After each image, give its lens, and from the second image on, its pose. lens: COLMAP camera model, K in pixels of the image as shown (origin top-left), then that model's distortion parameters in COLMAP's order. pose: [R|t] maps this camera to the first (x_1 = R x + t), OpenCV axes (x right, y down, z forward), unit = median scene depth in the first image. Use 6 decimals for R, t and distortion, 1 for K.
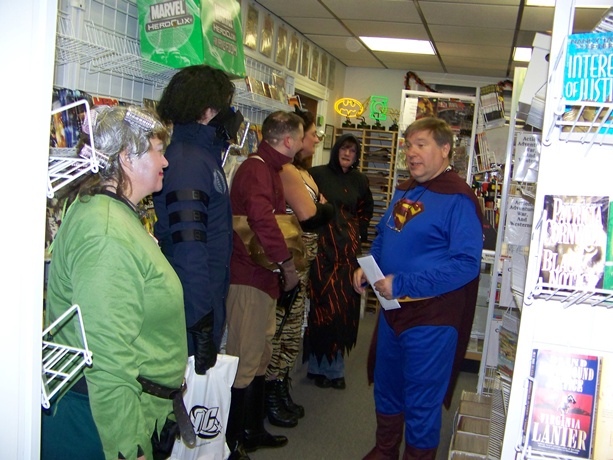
lens RADIAL K [[644.4, 0, 310.5], [0, 644.4, 233.3], [0, 0, 1]] dist [-0.275455, 0.398350]
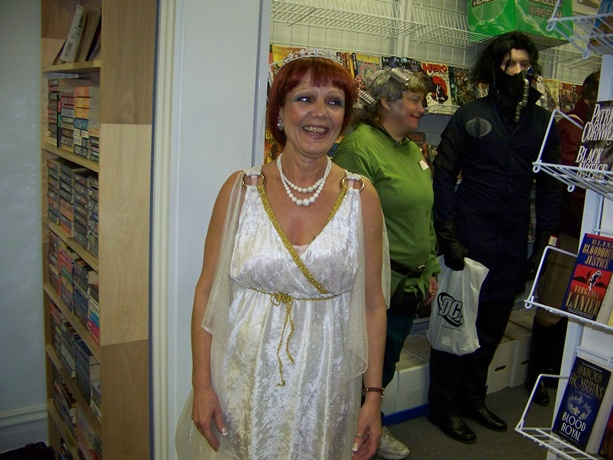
lens RADIAL K [[642.5, 0, 306.5], [0, 642.5, 230.0], [0, 0, 1]] dist [-0.263811, 0.354443]
pose [[0.755346, 0.086012, -0.649657, 0.344970], [-0.072362, 0.996234, 0.047763, 0.076666], [0.651319, 0.010933, 0.758725, -0.114792]]
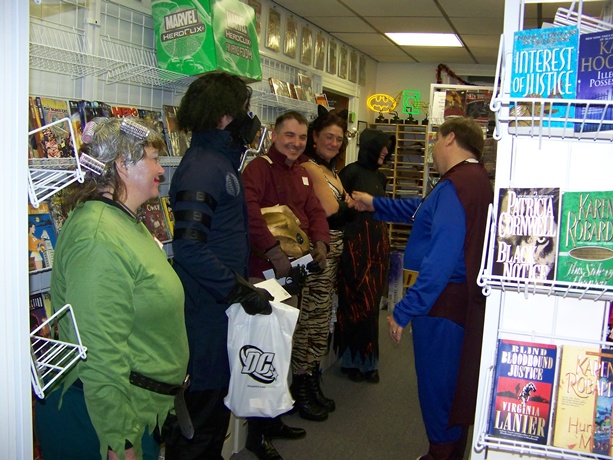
lens RADIAL K [[642.5, 0, 306.5], [0, 642.5, 230.0], [0, 0, 1]] dist [-0.263811, 0.354443]
pose [[0.995710, -0.029850, -0.087581, 0.068080], [0.029939, 0.999552, -0.000290, -0.001168], [0.087550, -0.002333, 0.996157, -0.023543]]
